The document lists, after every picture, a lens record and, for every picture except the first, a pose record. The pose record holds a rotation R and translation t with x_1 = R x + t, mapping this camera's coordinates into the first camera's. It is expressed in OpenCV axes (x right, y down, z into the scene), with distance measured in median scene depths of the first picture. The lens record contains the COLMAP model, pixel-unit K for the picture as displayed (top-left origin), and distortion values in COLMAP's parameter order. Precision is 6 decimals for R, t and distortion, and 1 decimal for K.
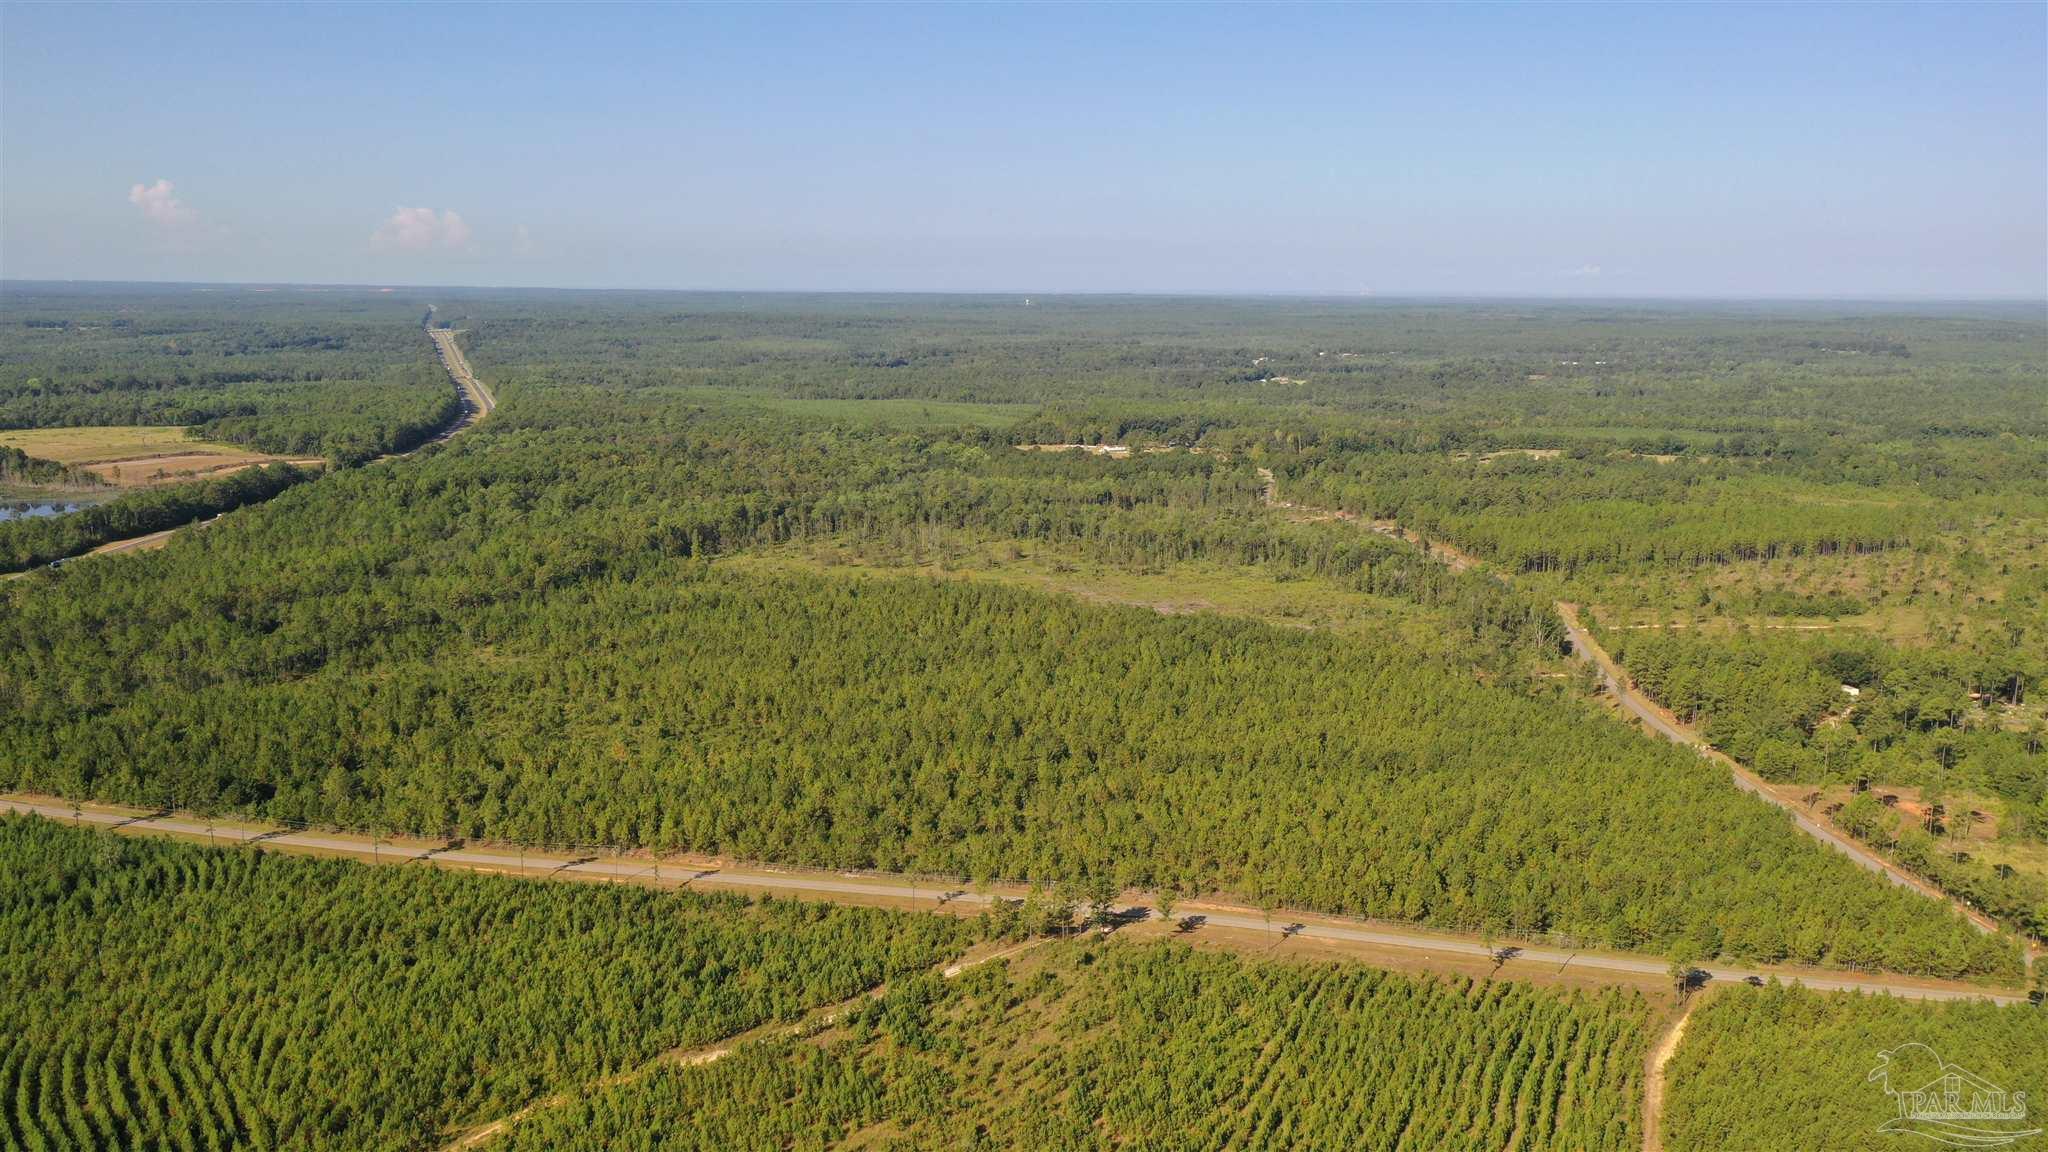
lens RADIAL K [[1645.0, 0, 1020.3], [0, 1645.0, 572.5], [0, 0, 1]] dist [0.032941, 0.002532]
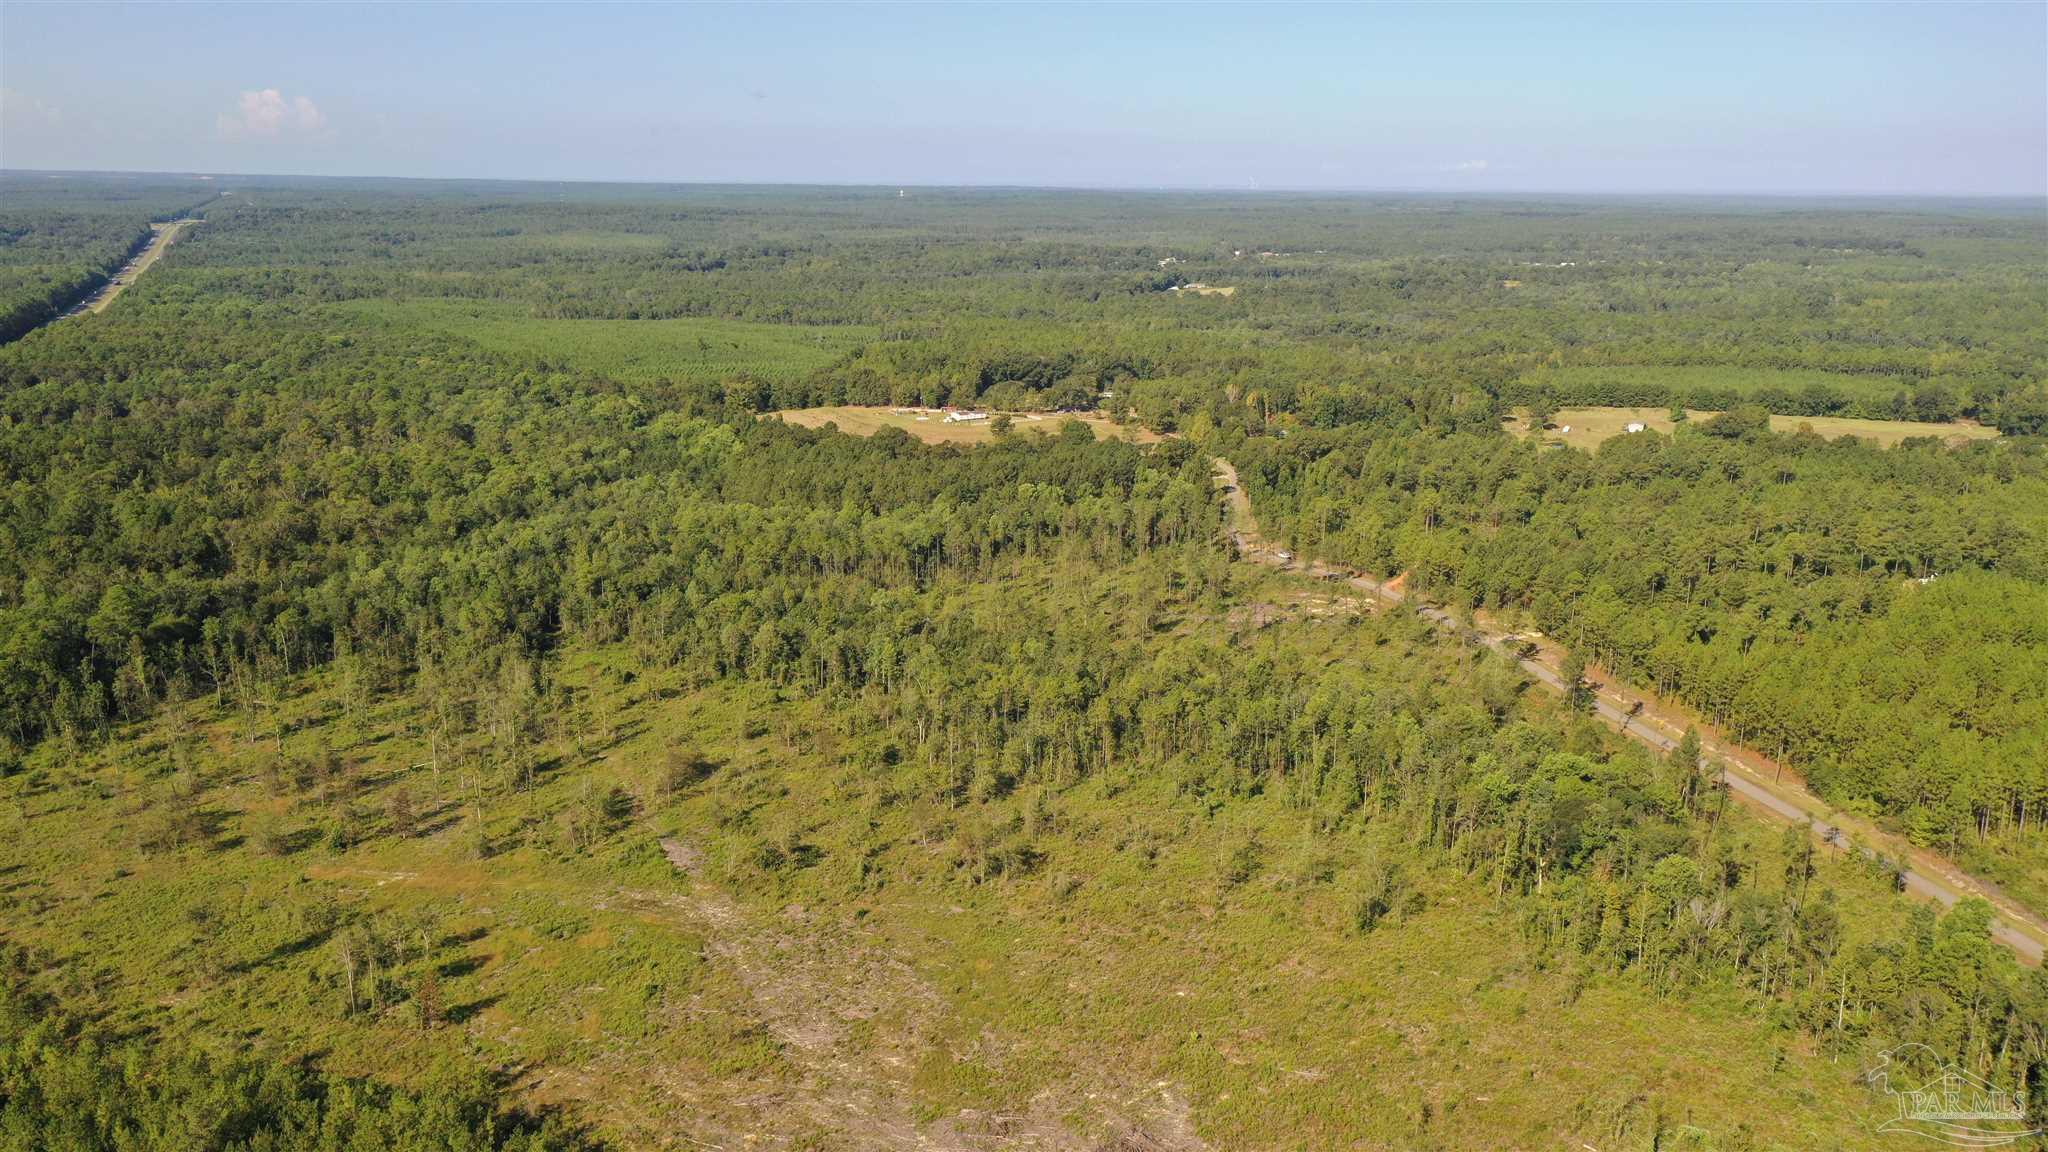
lens RADIAL K [[1645.0, 0, 1026.2], [0, 1645.0, 582.3], [0, 0, 1]] dist [0.032941, 0.002532]
pose [[0.997486, -0.013684, 0.069532, 0.035244], [0.008971, 0.997669, 0.067645, -0.055227], [-0.070296, -0.066851, 0.995284, 0.383870]]
